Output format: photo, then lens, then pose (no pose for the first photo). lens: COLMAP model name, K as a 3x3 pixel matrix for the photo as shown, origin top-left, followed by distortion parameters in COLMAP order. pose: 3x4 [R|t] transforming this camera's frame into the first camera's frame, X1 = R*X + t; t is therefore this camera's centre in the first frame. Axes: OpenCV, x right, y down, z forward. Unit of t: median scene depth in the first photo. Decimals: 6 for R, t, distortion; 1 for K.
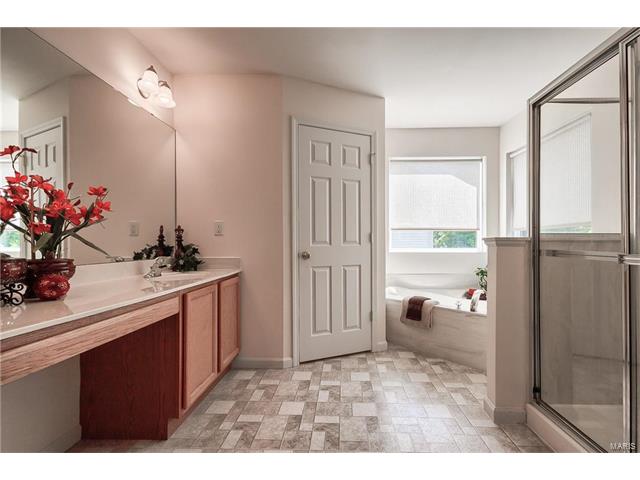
lens RADIAL K [[290.7, 0, 320.5], [0, 290.7, 242.6], [0, 0, 1]] dist [0.001685, -0.000620]
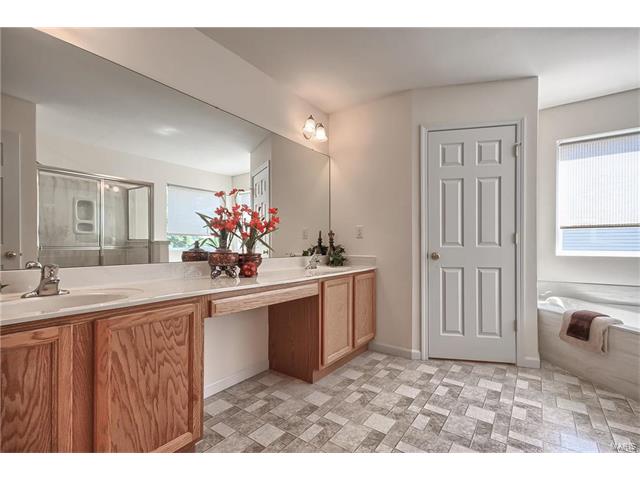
lens RADIAL K [[290.7, 0, 323.8], [0, 290.7, 245.8], [0, 0, 1]] dist [0.001685, -0.000620]
pose [[0.823454, 0.003985, -0.567369, 0.220298], [-0.000966, 0.999984, 0.005621, 0.001731], [0.567382, -0.004081, 0.823445, -0.085422]]
